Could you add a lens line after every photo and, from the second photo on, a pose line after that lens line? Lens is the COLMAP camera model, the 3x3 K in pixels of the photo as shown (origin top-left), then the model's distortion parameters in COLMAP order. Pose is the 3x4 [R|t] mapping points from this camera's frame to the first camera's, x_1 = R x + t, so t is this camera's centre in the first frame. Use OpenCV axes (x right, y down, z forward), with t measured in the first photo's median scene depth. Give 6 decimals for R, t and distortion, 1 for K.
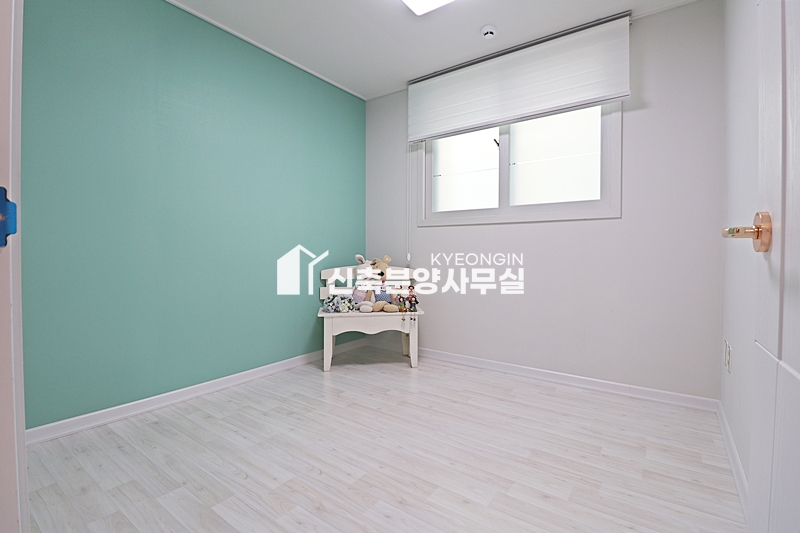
lens RADIAL K [[368.5, 0, 424.2], [0, 368.5, 254.2], [0, 0, 1]] dist [-0.010961, -0.006575]
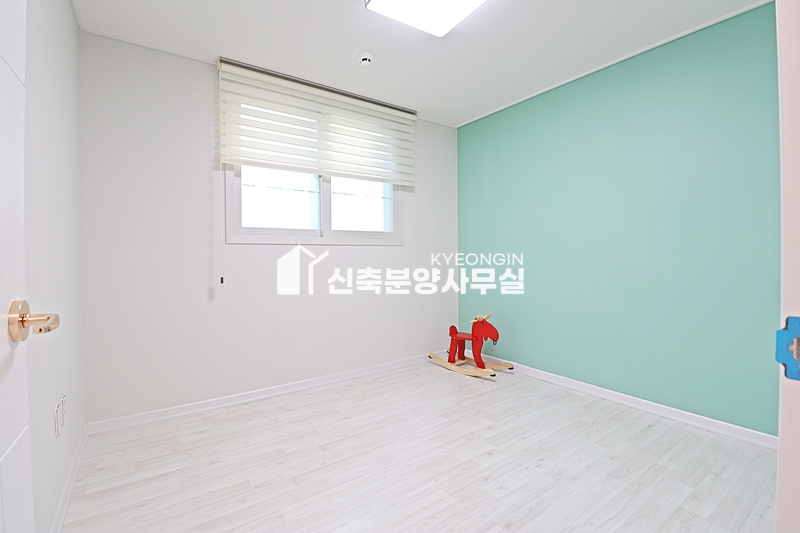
lens RADIAL K [[368.5, 0, 397.6], [0, 368.5, 248.6], [0, 0, 1]] dist [-0.010961, -0.006575]
pose [[0.349459, 0.014313, 0.936842, -1.110586], [0.018435, 0.999585, -0.022148, -0.073576], [-0.936770, 0.025010, 0.349050, 0.675512]]
